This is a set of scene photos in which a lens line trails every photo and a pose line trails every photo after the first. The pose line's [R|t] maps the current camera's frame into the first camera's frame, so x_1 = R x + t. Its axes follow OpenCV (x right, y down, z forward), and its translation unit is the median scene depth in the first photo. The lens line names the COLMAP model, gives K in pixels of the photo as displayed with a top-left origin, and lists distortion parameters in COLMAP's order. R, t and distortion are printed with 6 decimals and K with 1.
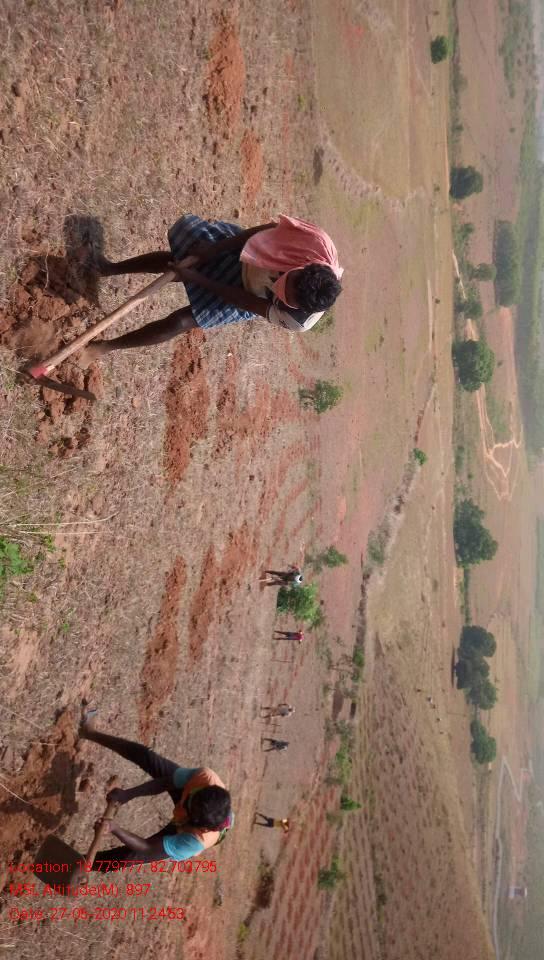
lens RADIAL K [[743.0, 0, 254.1], [0, 743.0, 479.7], [0, 0, 1]] dist [0.027162, -0.062068]
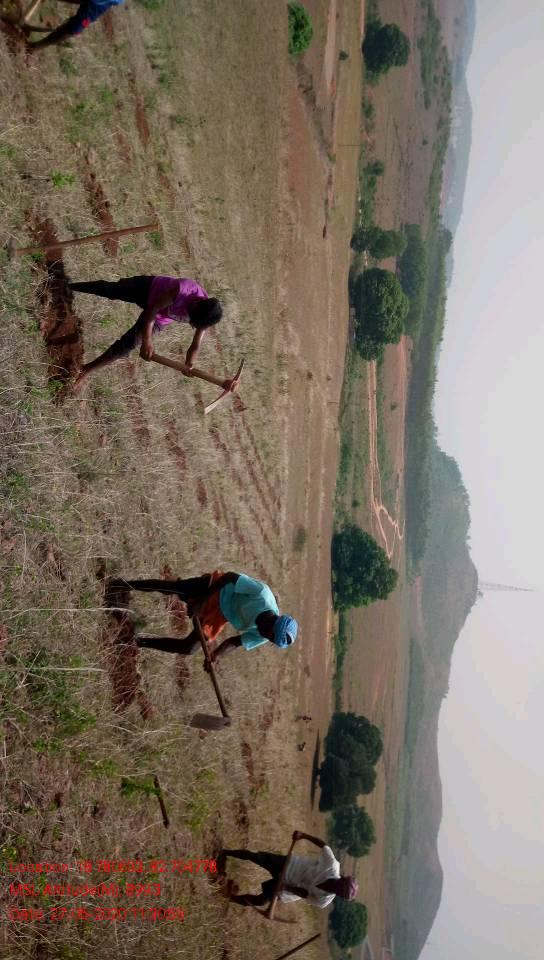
lens RADIAL K [[735.5, 0, 248.0], [0, 735.5, 480.2], [0, 0, 1]] dist [0.026971, -0.054787]
pose [[0.981641, 0.121904, 0.146697, 0.101109], [-0.093583, 0.977992, -0.186480, 0.138034], [-0.166201, 0.169328, 0.971445, 0.400492]]
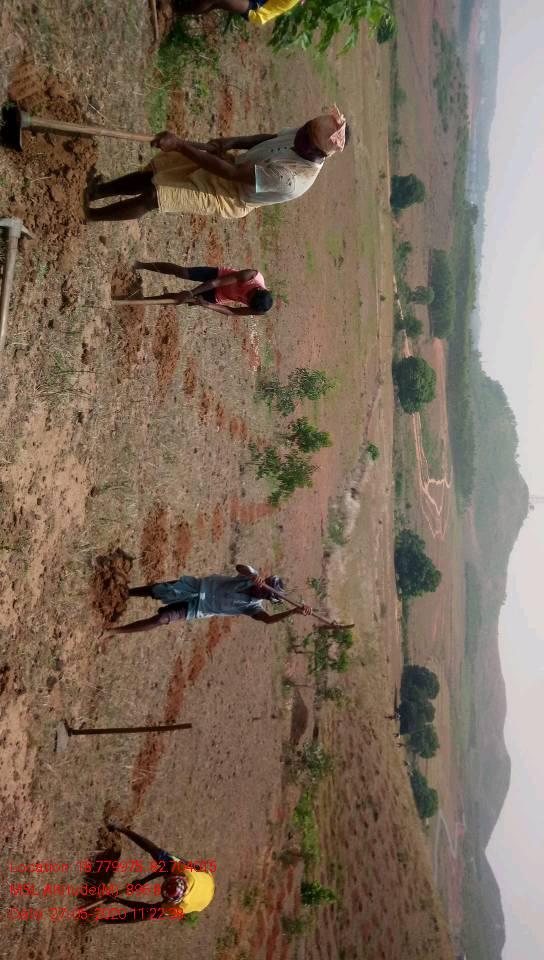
lens RADIAL K [[743.0, 0, 254.1], [0, 743.0, 479.7], [0, 0, 1]] dist [0.027162, -0.062068]
pose [[0.995176, 0.016599, 0.096694, 0.003850], [-0.009907, 0.997548, -0.069287, 0.035576], [-0.097607, 0.067995, 0.992900, 0.094908]]
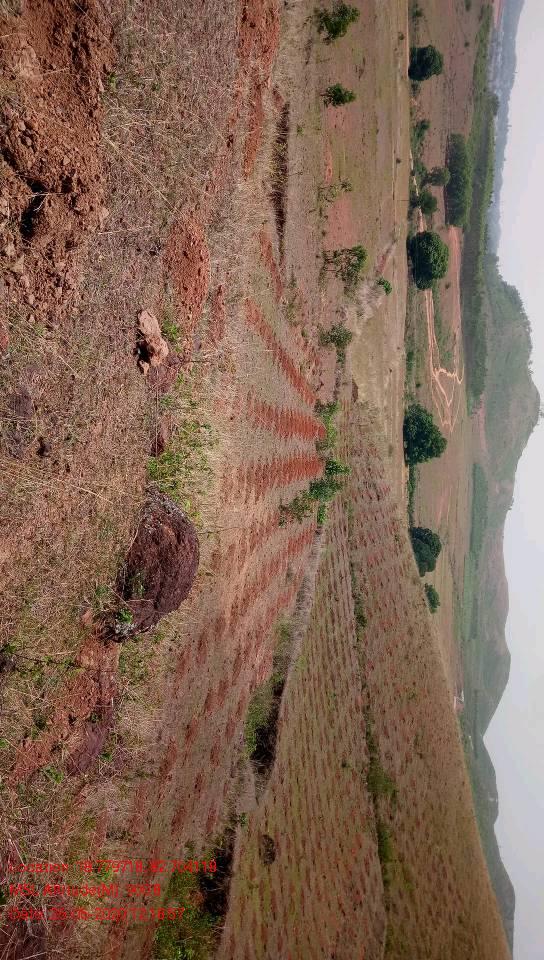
lens RADIAL K [[735.5, 0, 248.0], [0, 735.5, 480.2], [0, 0, 1]] dist [0.026971, -0.054787]
pose [[0.997216, 0.012630, 0.073492, -0.008709], [-0.015895, 0.998904, 0.044016, 0.100317], [-0.072855, -0.045061, 0.996324, 0.037583]]
